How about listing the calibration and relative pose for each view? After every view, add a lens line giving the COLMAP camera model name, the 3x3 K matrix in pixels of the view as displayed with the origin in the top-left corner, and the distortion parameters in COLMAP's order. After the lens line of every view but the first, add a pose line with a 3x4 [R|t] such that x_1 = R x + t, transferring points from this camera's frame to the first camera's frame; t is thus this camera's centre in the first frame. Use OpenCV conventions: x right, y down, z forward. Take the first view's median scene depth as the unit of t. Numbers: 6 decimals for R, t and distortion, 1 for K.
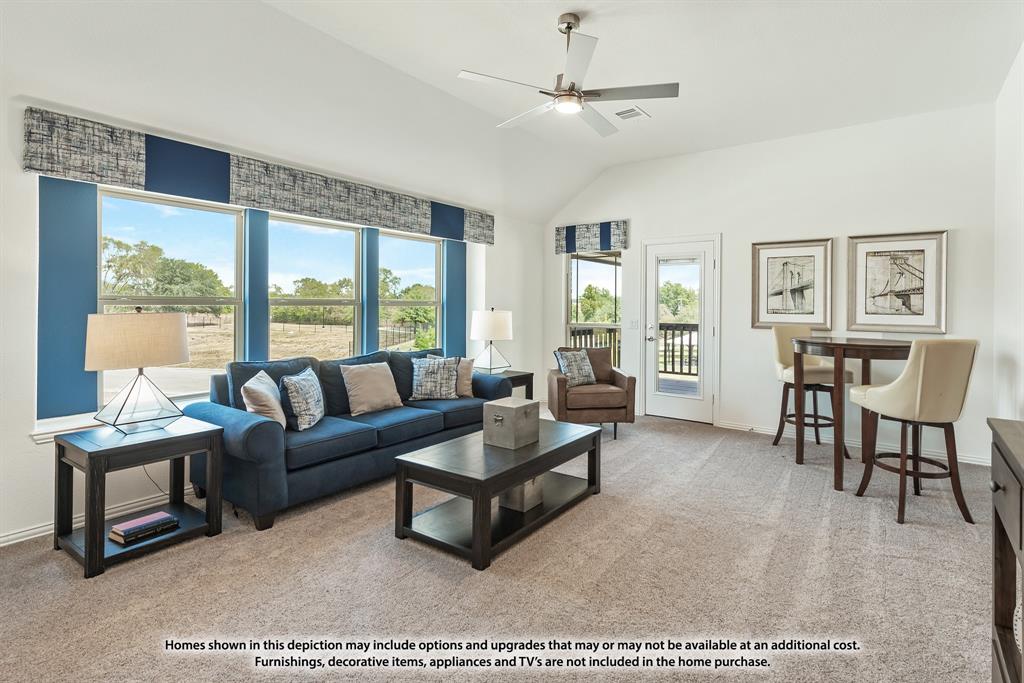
lens RADIAL K [[486.3, 0, 552.7], [0, 486.3, 303.2], [0, 0, 1]] dist [-0.001537, -0.001276]
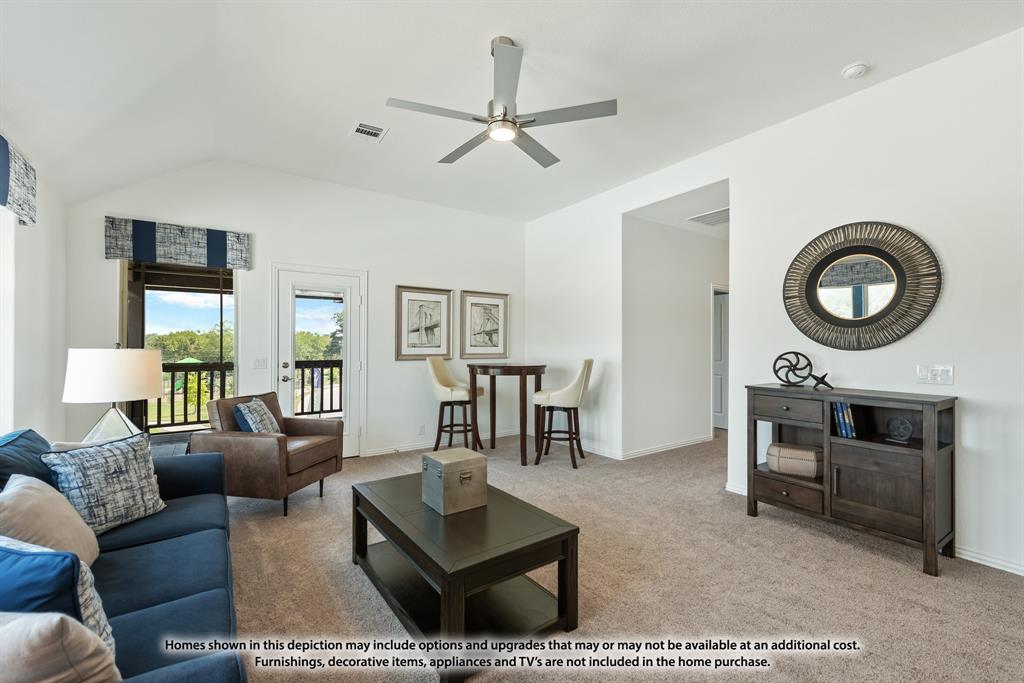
lens RADIAL K [[429.0, 0, 509.5], [0, 429.0, 346.3], [0, 0, 1]] dist [0.004498, 0.000048]
pose [[0.347419, -0.007244, 0.937682, -0.464811], [-0.000907, 0.999967, 0.008061, 0.010746], [-0.937710, -0.003651, 0.347401, 0.432143]]
